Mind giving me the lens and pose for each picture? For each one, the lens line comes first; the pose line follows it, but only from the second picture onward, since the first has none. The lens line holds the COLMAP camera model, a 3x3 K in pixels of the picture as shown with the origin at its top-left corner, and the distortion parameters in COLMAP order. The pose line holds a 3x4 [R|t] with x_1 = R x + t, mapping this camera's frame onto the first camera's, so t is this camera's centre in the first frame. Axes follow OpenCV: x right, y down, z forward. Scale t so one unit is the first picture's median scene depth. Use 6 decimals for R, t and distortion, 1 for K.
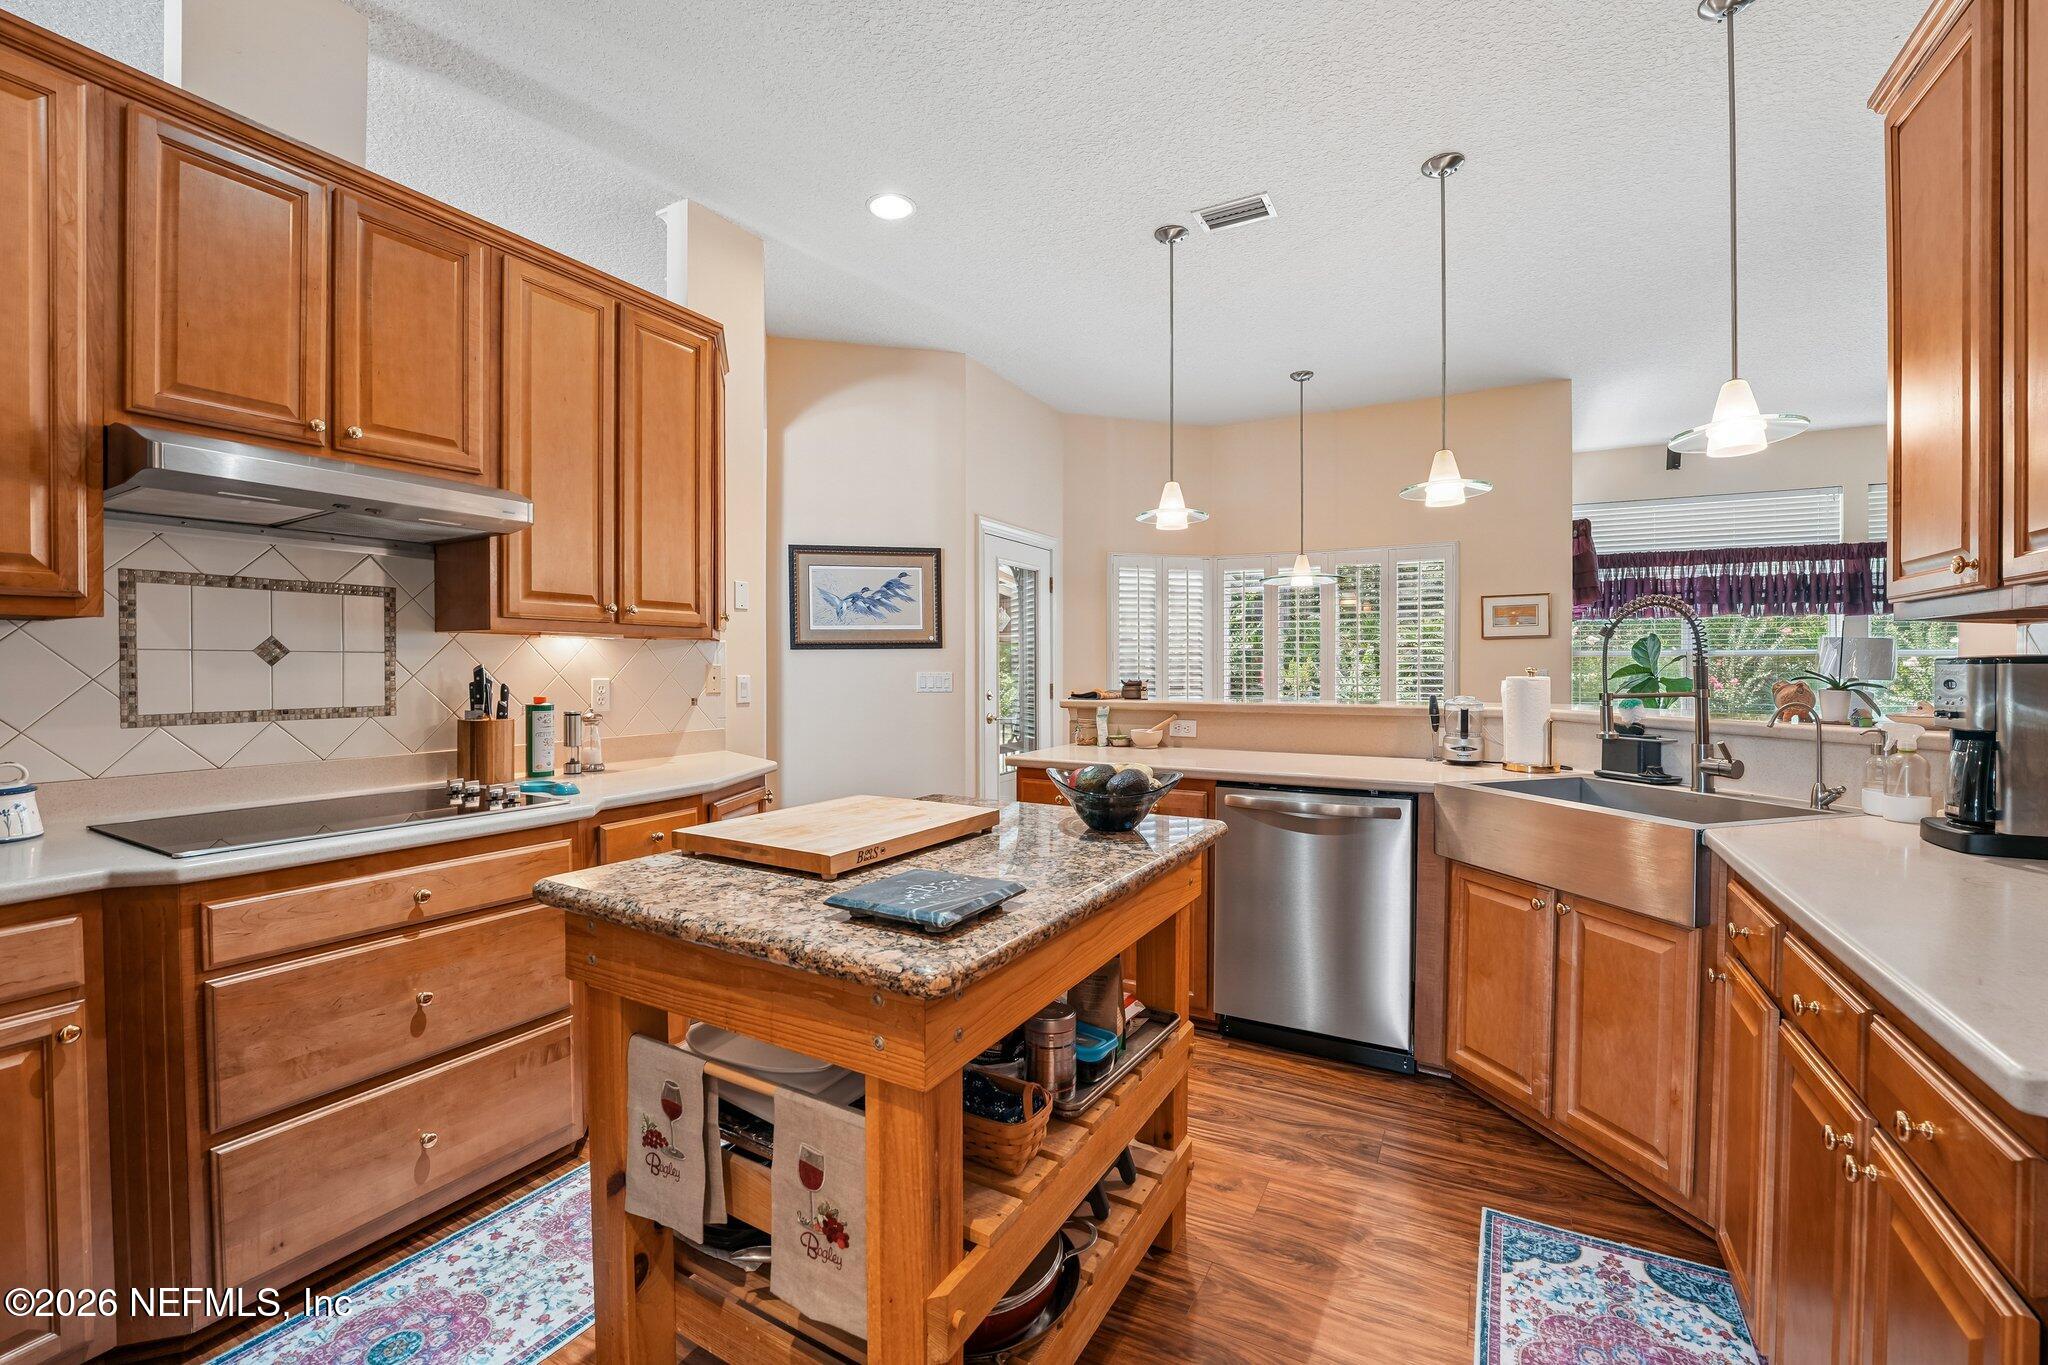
lens RADIAL K [[844.9, 0, 1037.1], [0, 844.9, 684.6], [0, 0, 1]] dist [-0.027448, 0.005237]
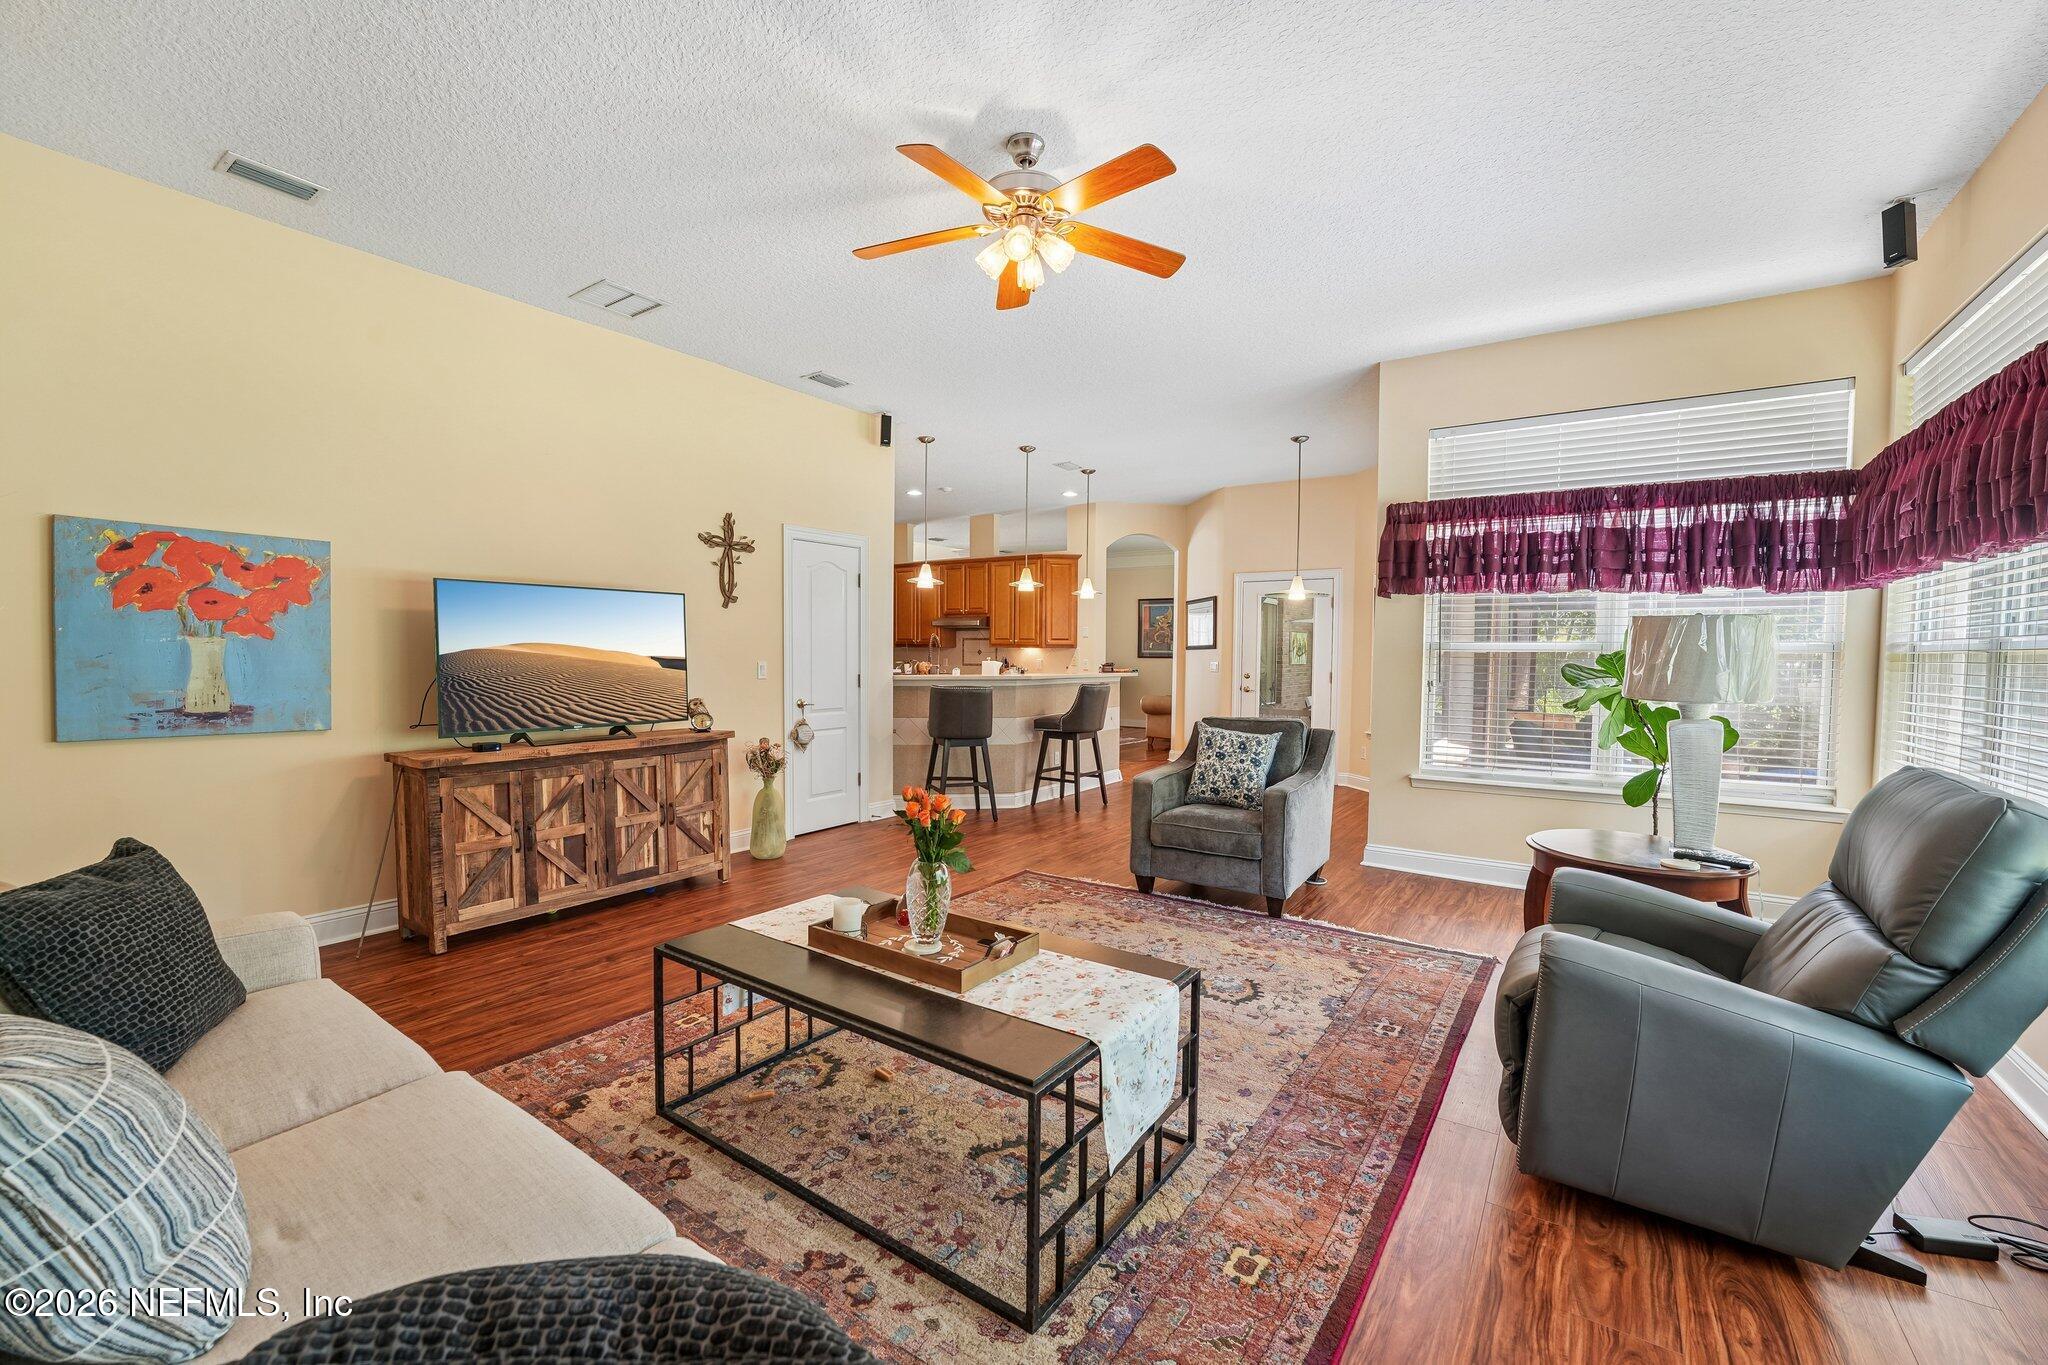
lens RADIAL K [[844.9, 0, 1017.7], [0, 844.9, 684.3], [0, 0, 1]] dist [-0.027448, 0.005237]
pose [[-0.110468, 0.037956, -0.993155, 2.839356], [-0.029635, 0.998700, 0.041464, -0.043572], [0.993438, 0.034013, -0.109200, 1.203972]]
